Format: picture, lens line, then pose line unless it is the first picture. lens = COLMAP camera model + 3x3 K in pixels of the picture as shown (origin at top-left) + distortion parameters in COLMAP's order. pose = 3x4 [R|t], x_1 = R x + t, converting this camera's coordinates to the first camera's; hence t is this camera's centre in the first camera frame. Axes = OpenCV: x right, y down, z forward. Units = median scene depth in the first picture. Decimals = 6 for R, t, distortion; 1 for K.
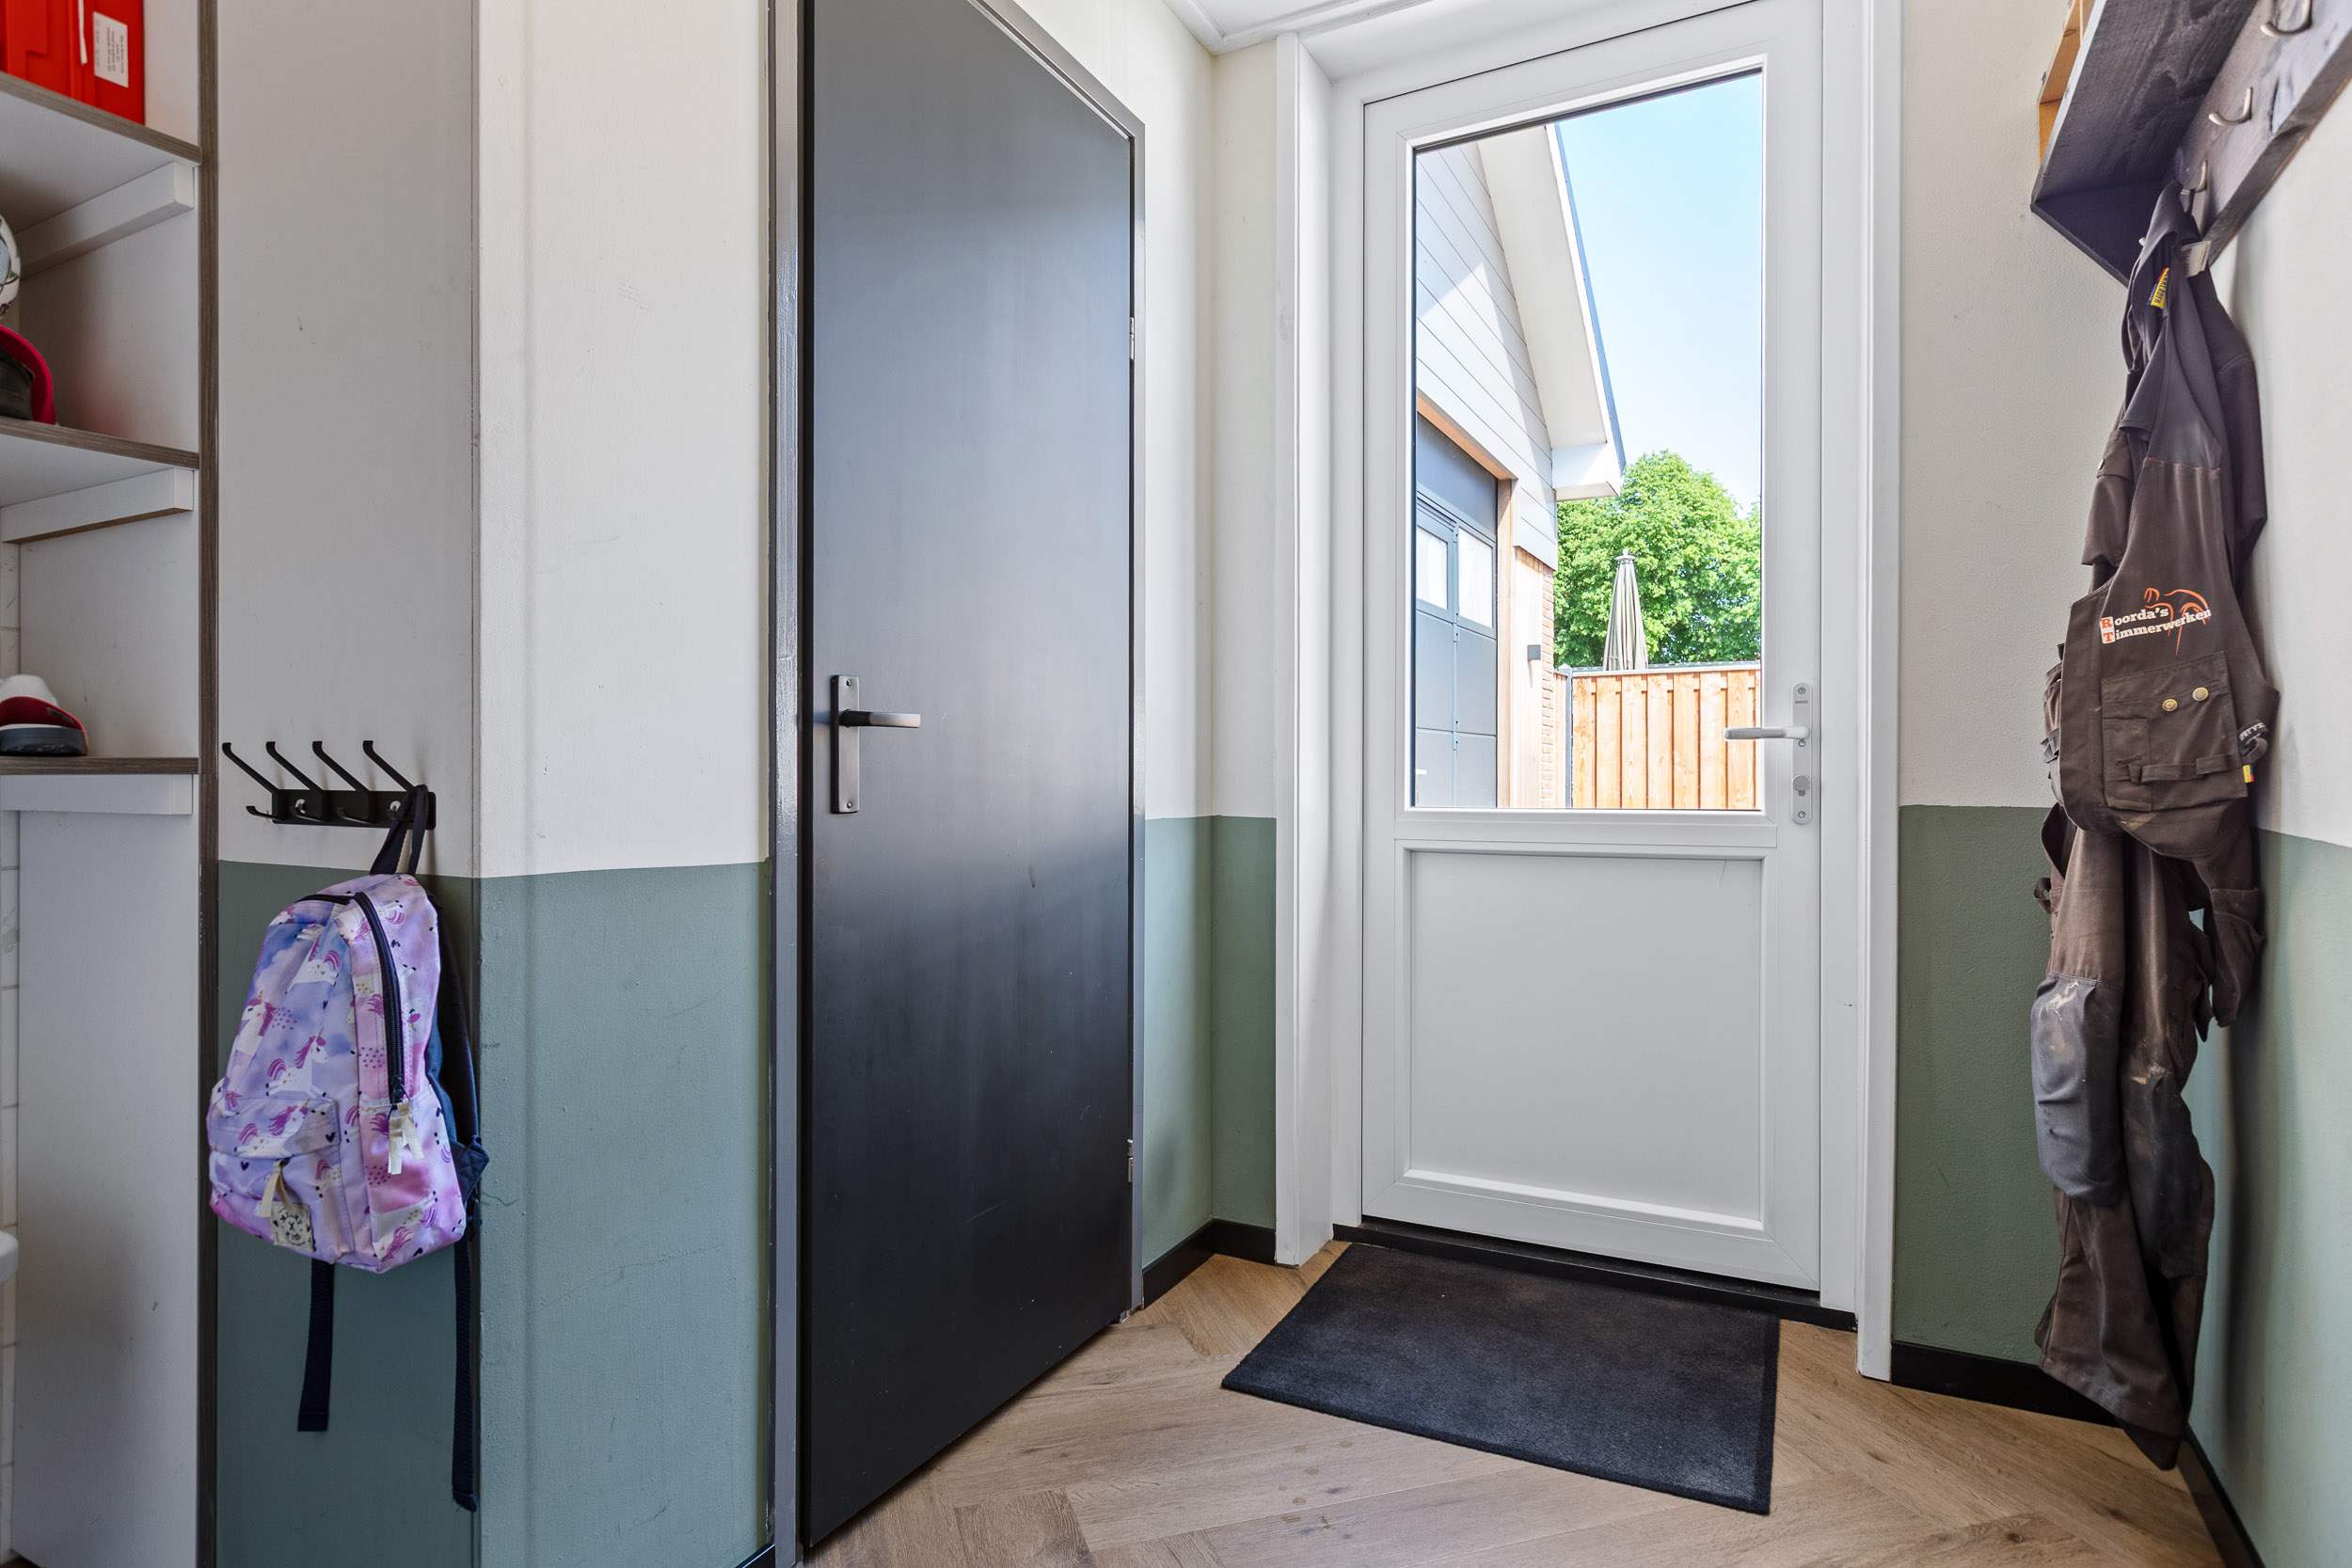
lens RADIAL K [[1273.7, 0, 1172.0], [0, 1273.7, 780.8], [0, 0, 1]] dist [0.000674, 0.000070]
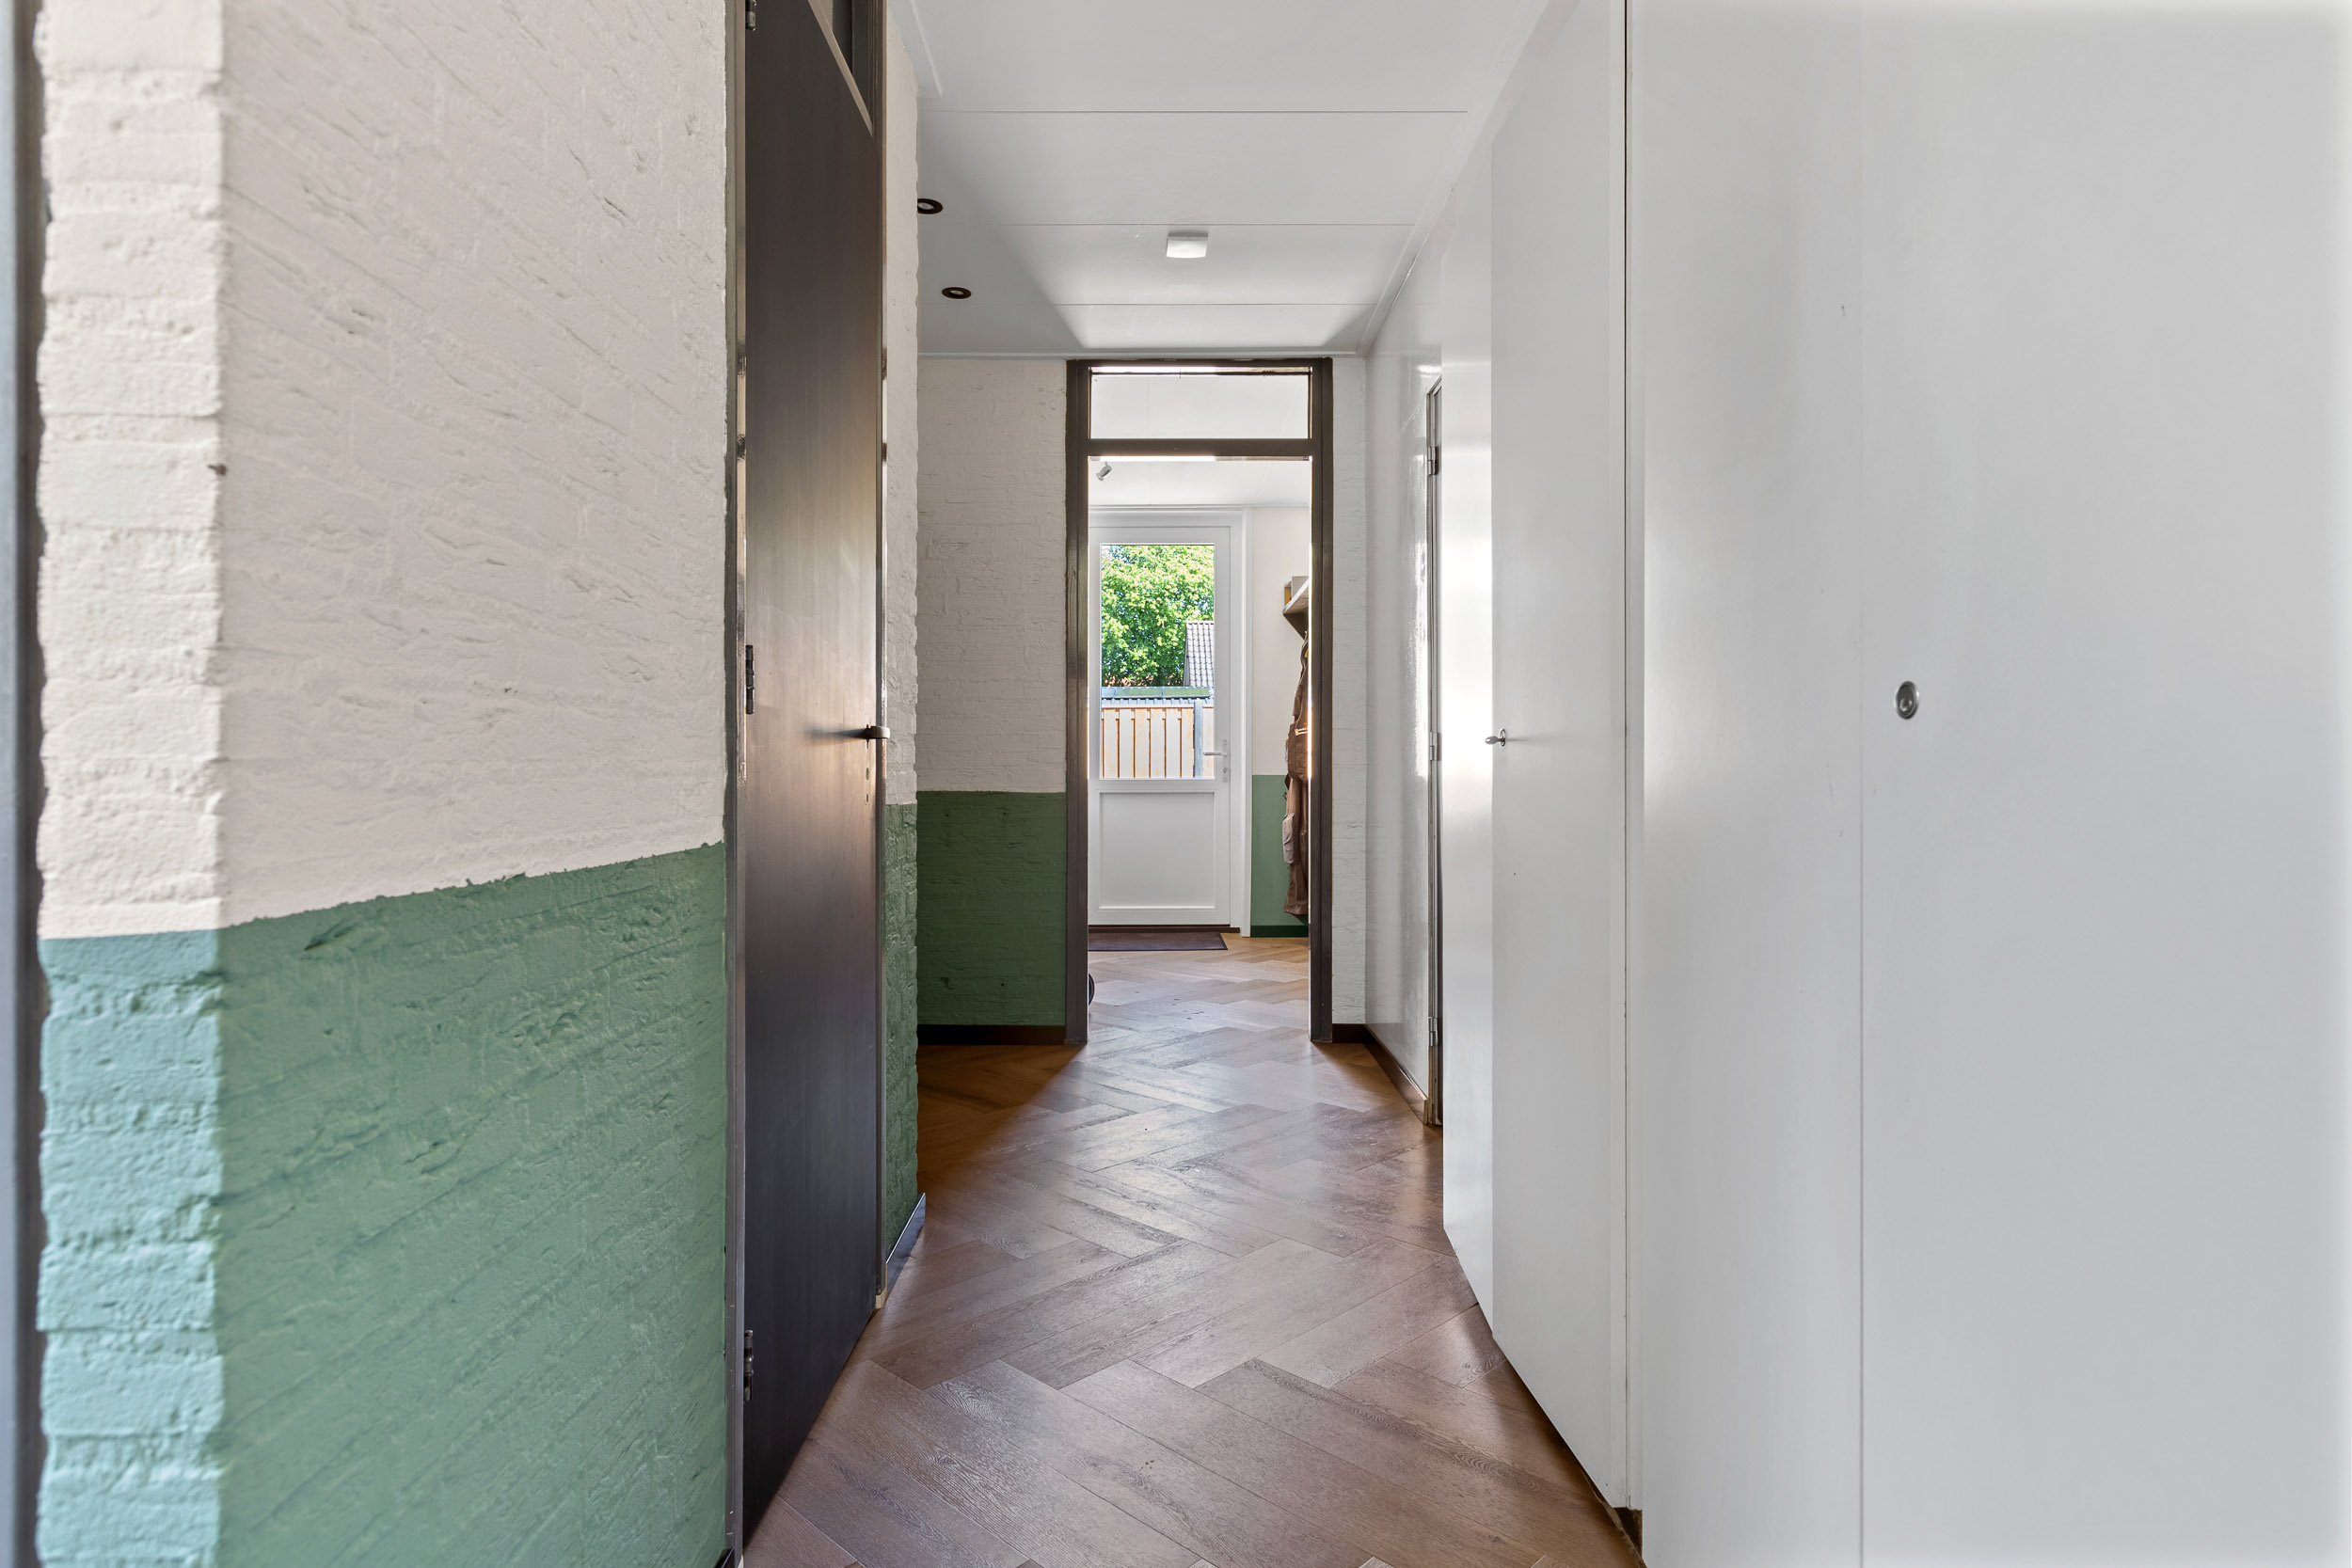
lens RADIAL K [[1273.7, 0, 1176.1], [0, 1273.7, 776.8], [0, 0, 1]] dist [0.000674, 0.000070]
pose [[0.882416, -0.003396, 0.470457, -1.205750], [0.003039, 0.999994, 0.001519, 0.017397], [-0.470459, 0.000090, 0.882422, -1.905034]]
